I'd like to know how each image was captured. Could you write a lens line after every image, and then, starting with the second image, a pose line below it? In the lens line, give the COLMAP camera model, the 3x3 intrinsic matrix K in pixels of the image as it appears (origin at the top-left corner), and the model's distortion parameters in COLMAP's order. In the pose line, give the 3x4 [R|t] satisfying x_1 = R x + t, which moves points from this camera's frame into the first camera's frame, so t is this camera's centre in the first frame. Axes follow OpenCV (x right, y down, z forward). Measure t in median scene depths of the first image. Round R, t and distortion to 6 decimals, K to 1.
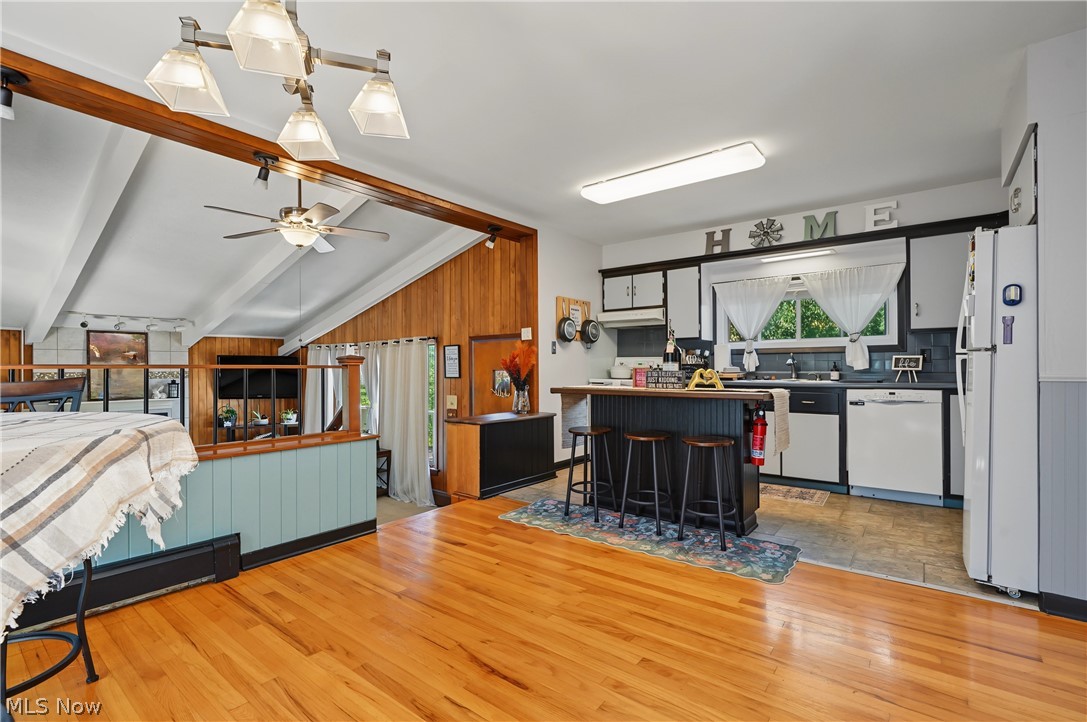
lens RADIAL K [[496.9, 0, 537.9], [0, 496.9, 367.8], [0, 0, 1]] dist [-0.010358, 0.001829]
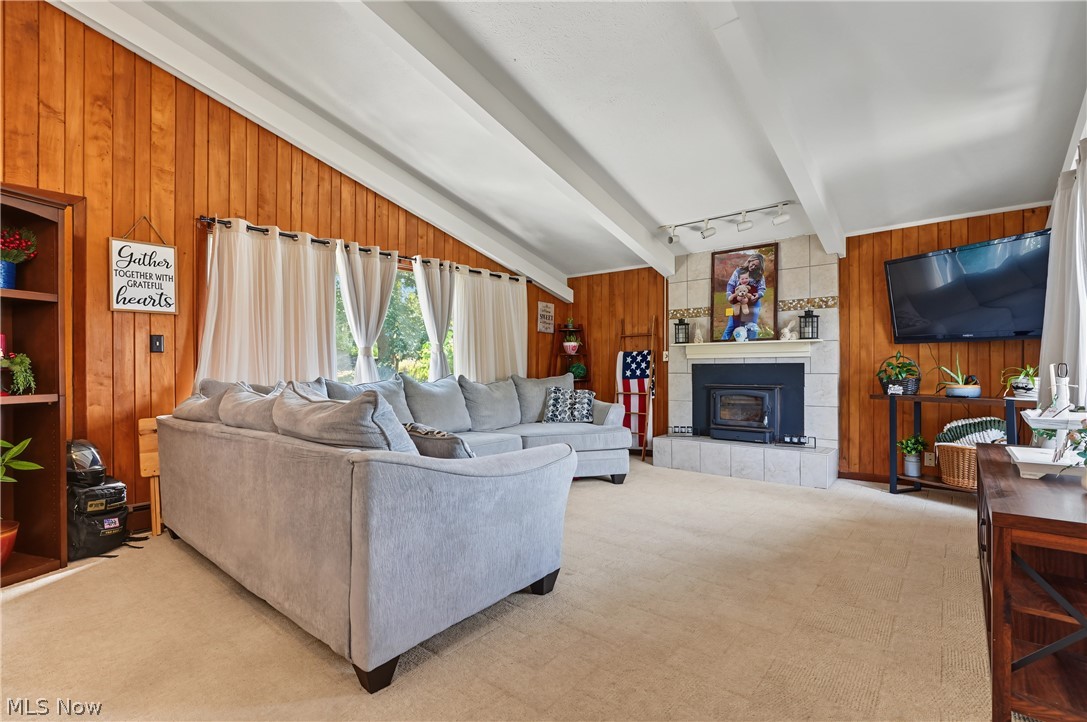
lens RADIAL K [[496.9, 0, 550.9], [0, 496.9, 368.8], [0, 0, 1]] dist [-0.010358, 0.001829]
pose [[-0.011832, 0.010821, -0.999871, -0.179451], [0.005290, 0.999928, 0.010759, 0.152841], [0.999916, -0.005162, -0.011888, 1.161244]]
